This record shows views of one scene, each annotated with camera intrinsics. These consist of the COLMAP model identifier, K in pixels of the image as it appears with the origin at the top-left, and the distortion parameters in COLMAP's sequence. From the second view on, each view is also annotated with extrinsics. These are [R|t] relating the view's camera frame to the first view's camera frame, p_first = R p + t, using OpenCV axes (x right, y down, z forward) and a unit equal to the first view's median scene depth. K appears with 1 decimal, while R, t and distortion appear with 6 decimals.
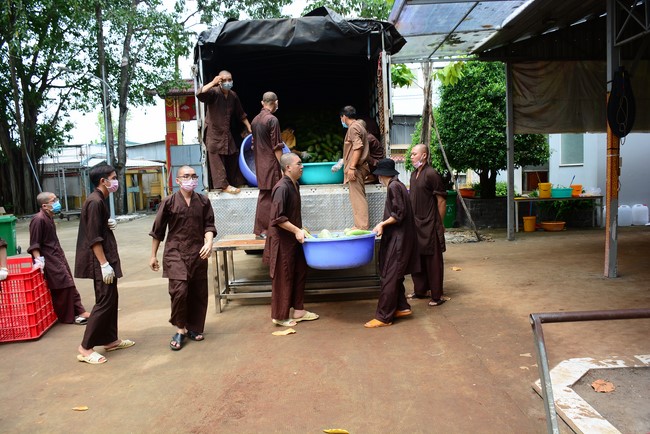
lens RADIAL K [[502.0, 0, 325.0], [0, 502.0, 217.0], [0, 0, 1]] dist [-0.177112, 0.124457]
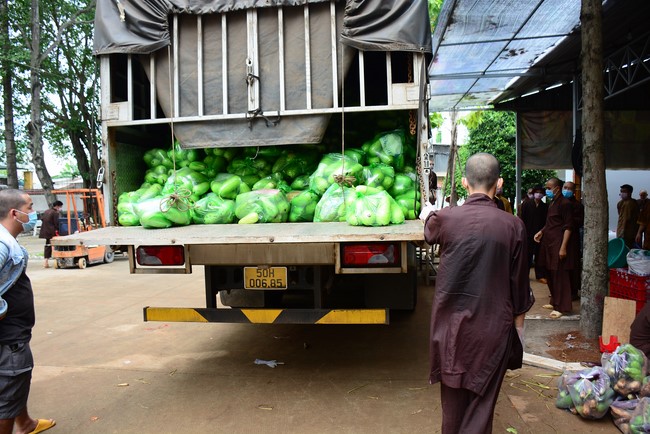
lens RADIAL K [[502.0, 0, 325.0], [0, 502.0, 217.0], [0, 0, 1]] dist [-0.177112, 0.124457]
pose [[0.994670, 0.030898, -0.098369, 0.014686], [-0.035385, 0.998396, -0.044196, 0.021045], [0.096846, 0.047442, 0.994168, -0.253709]]
